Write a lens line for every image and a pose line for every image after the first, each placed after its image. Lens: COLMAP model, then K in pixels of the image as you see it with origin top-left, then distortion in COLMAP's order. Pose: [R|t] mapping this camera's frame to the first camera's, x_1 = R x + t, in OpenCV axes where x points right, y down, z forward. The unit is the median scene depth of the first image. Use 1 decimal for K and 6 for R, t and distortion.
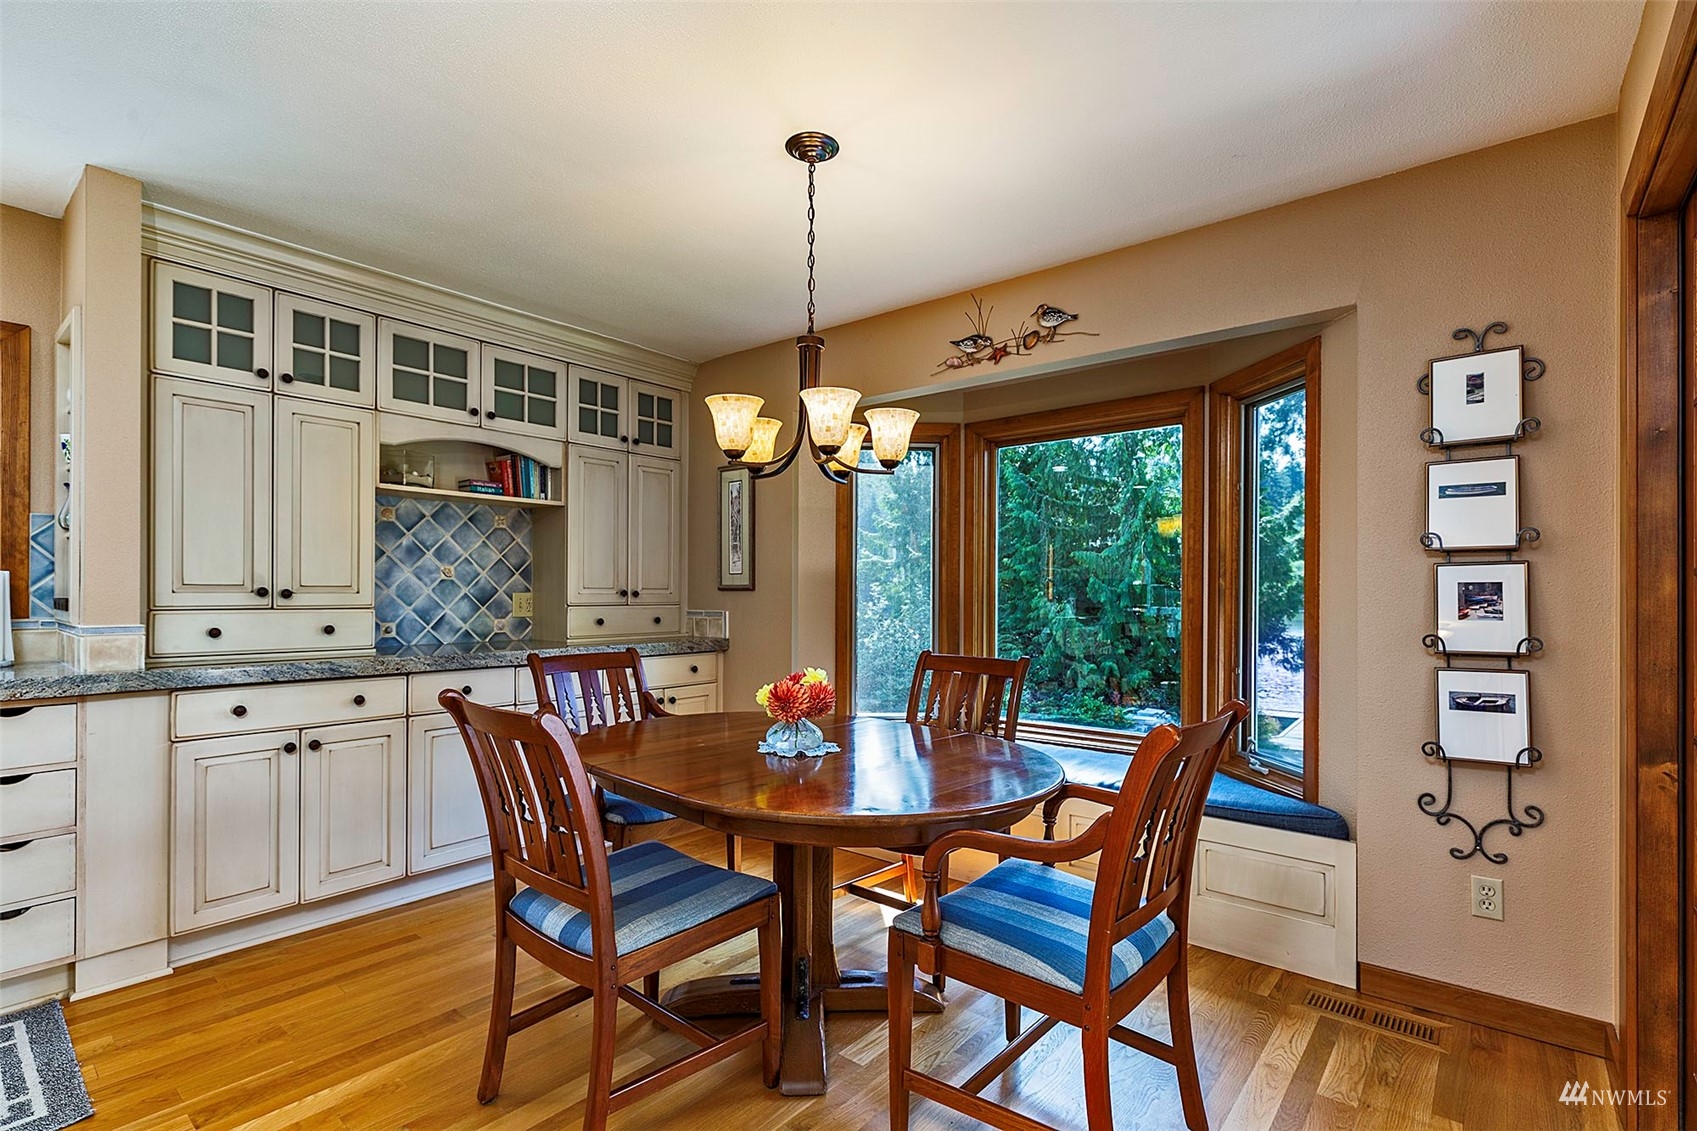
lens RADIAL K [[792.7, 0, 839.8], [0, 792.7, 589.3], [0, 0, 1]] dist [-0.000061, -0.000068]
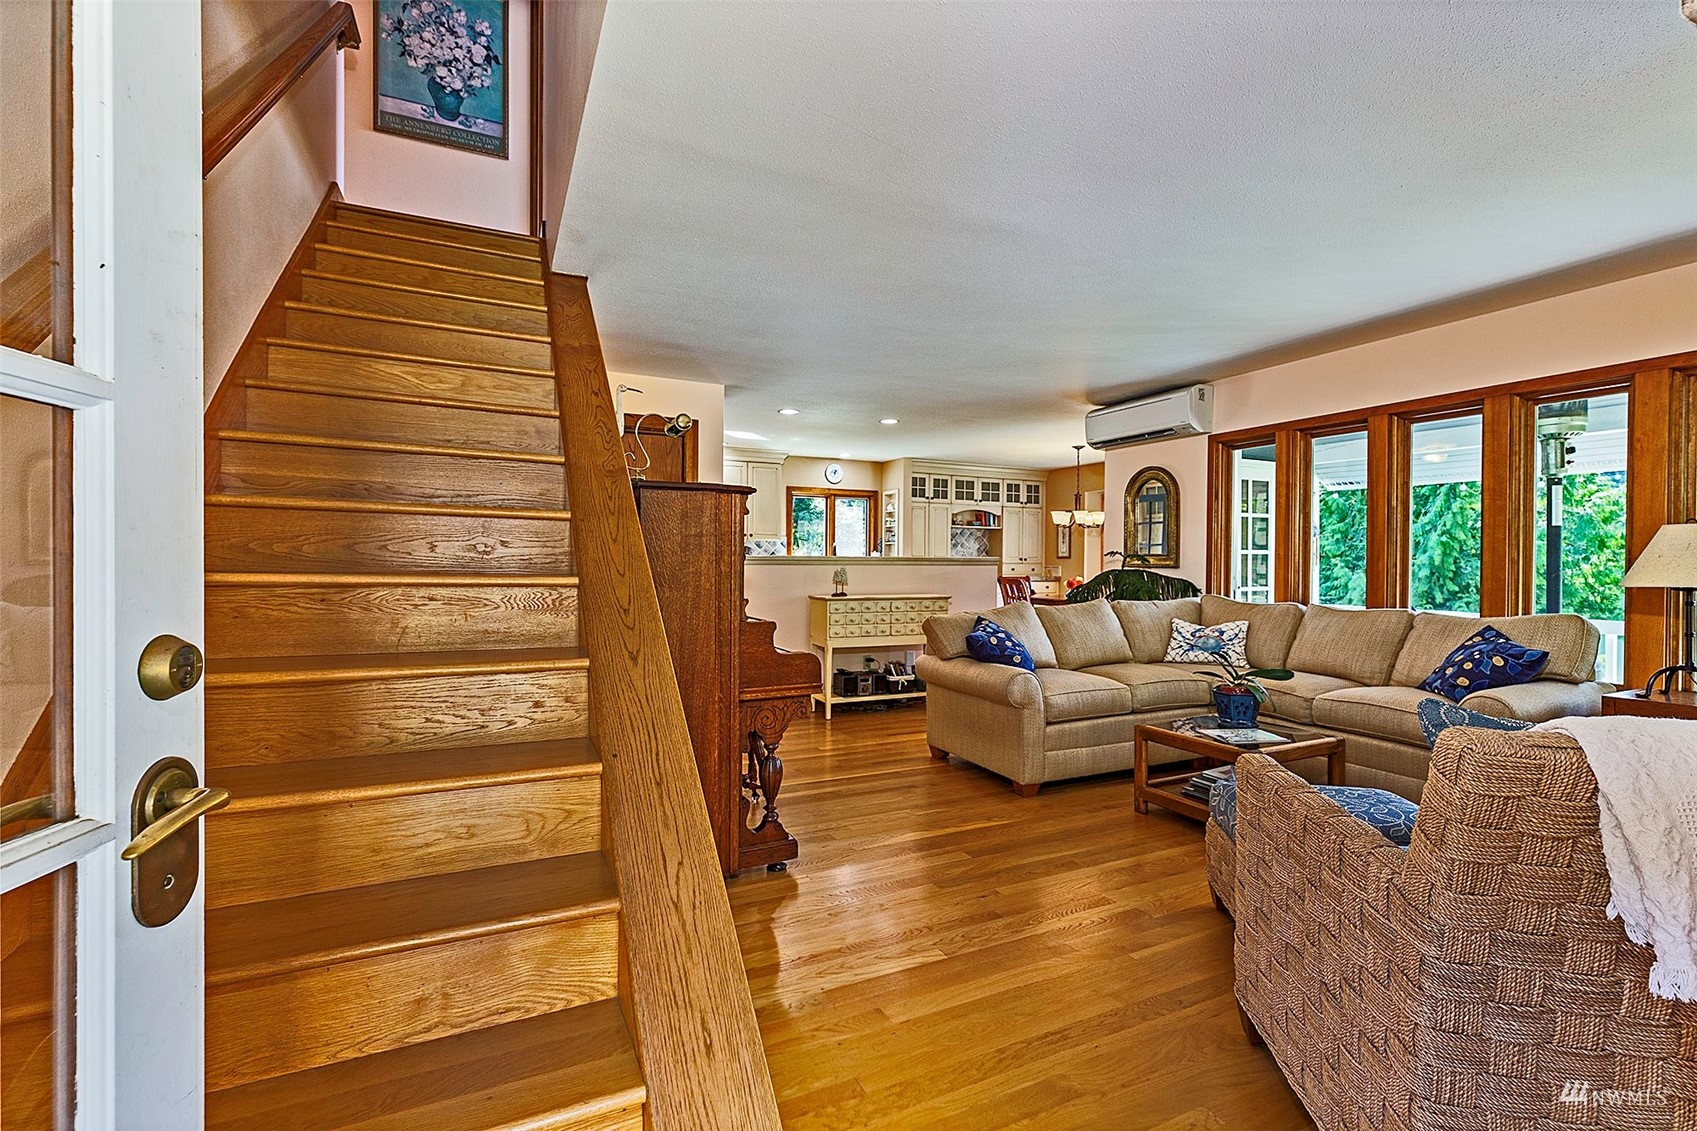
lens RADIAL K [[777.0, 0, 848.5], [0, 777.0, 565.5], [0, 0, 1]] dist [0.004299, 0.000621]
pose [[0.911399, 0.000686, -0.411523, 0.317610], [-0.000037, 0.999999, 0.001585, 0.024030], [0.411523, -0.001429, 0.911398, -1.874314]]
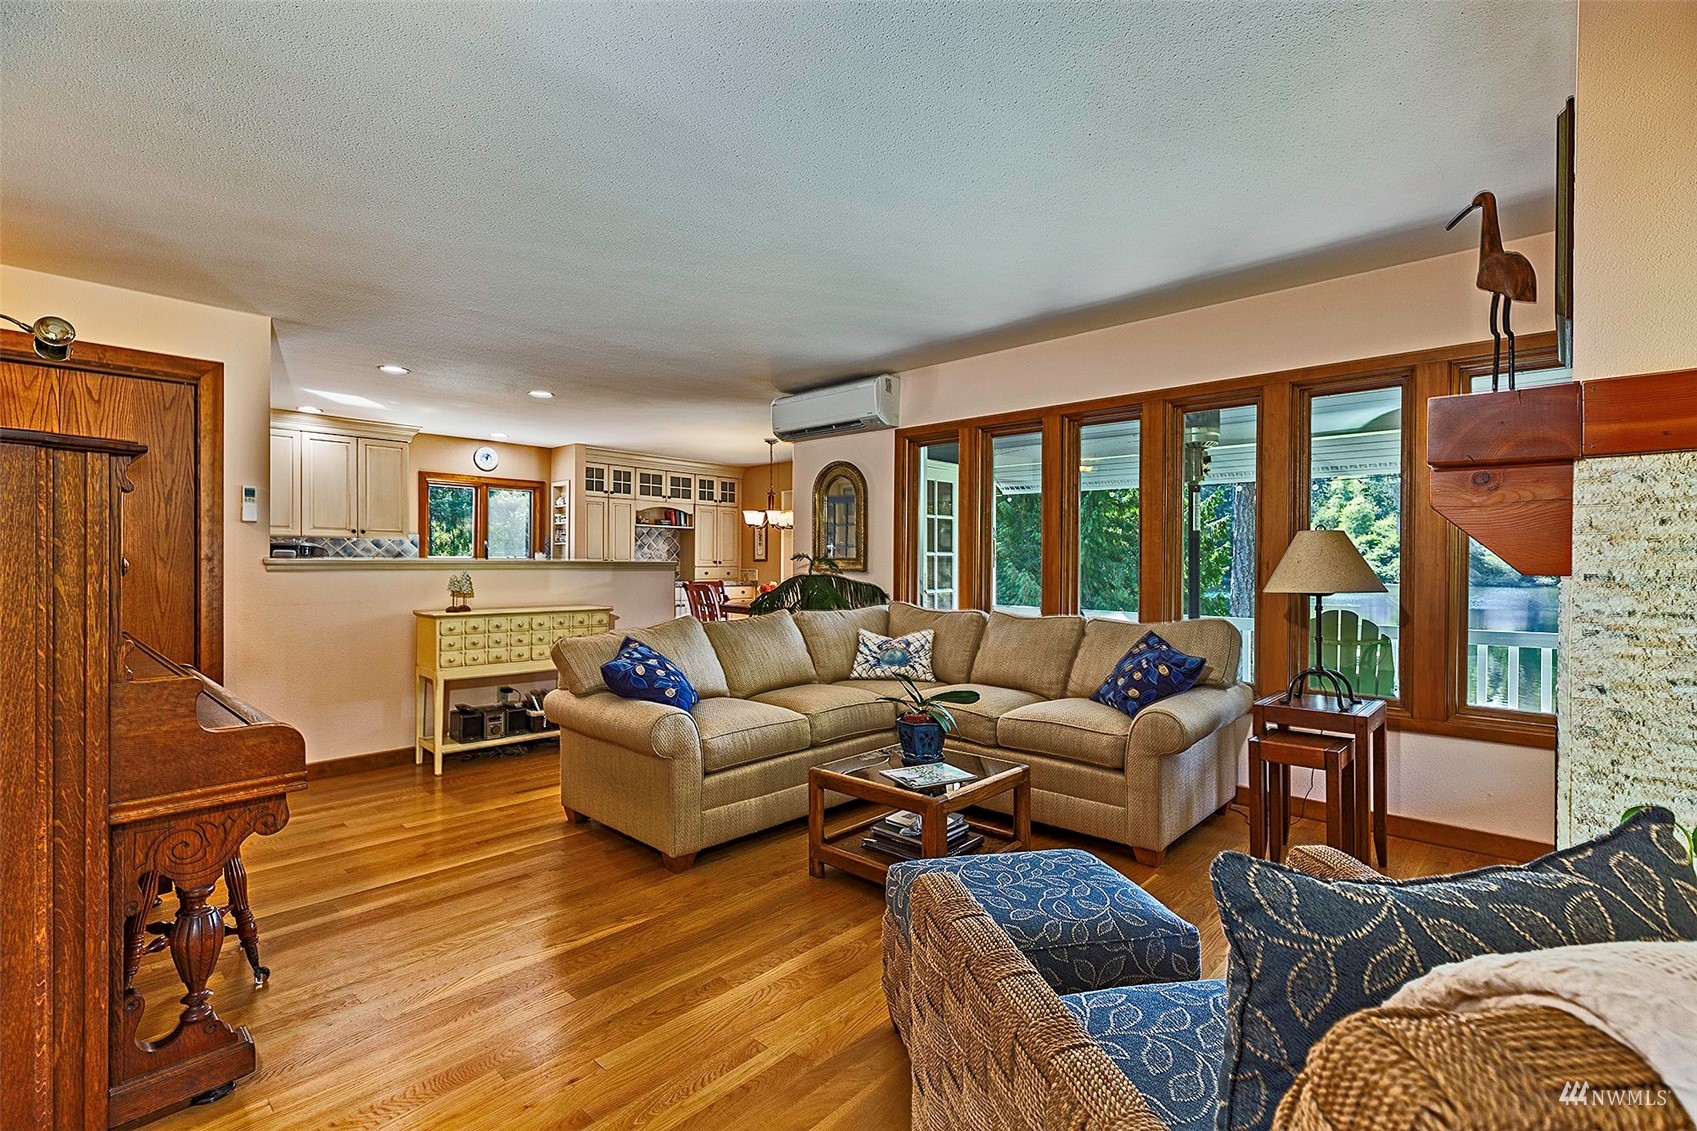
lens RADIAL K [[767.8, 0, 860.9], [0, 767.8, 563.6], [0, 0, 1]] dist [-0.001559, -0.000097]
pose [[0.998905, -0.002486, -0.046718, 0.336046], [0.002402, 0.999995, -0.001847, 0.016503], [0.046722, 0.001733, 0.998906, -1.576325]]
